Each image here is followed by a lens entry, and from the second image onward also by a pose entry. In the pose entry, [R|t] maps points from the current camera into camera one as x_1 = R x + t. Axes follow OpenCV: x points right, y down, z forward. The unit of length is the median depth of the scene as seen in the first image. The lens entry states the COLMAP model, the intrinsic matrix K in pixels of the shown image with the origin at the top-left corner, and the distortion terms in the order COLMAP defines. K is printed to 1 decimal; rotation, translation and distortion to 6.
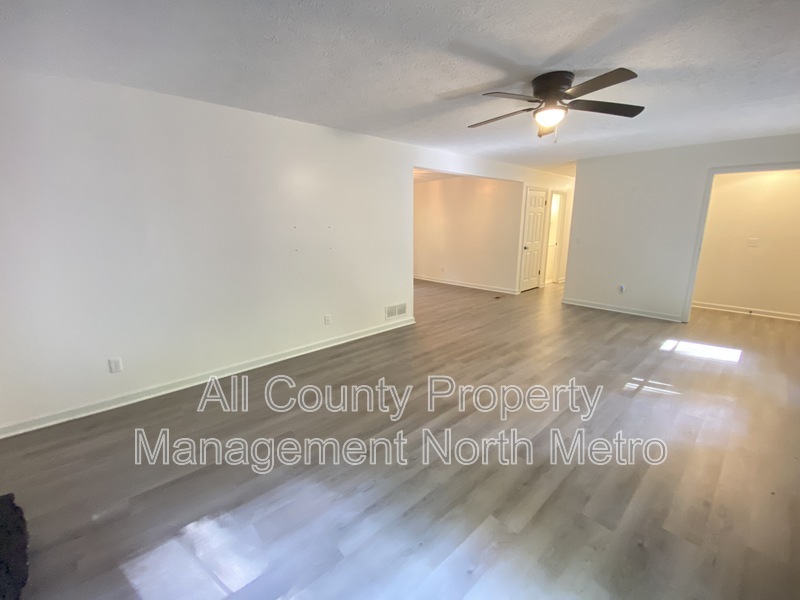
lens RADIAL K [[327.9, 0, 400.0], [0, 327.9, 300.0], [0, 0, 1]] dist [-0.001445, -0.000323]
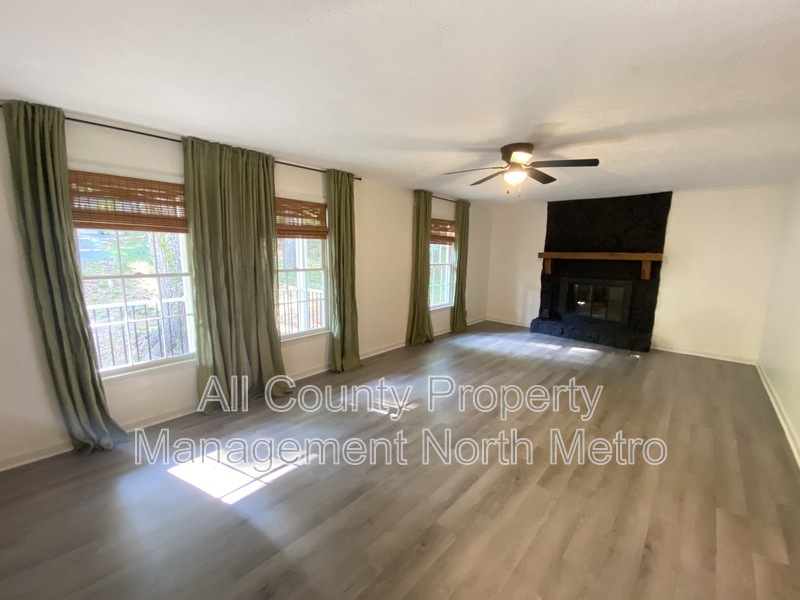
lens RADIAL K [[327.9, 0, 400.0], [0, 327.9, 300.0], [0, 0, 1]] dist [-0.001445, -0.000323]
pose [[-0.994281, 0.016968, -0.105441, 0.837153], [-0.024881, 0.923328, 0.383204, -0.480638], [0.103858, 0.383636, -0.917626, 1.847778]]
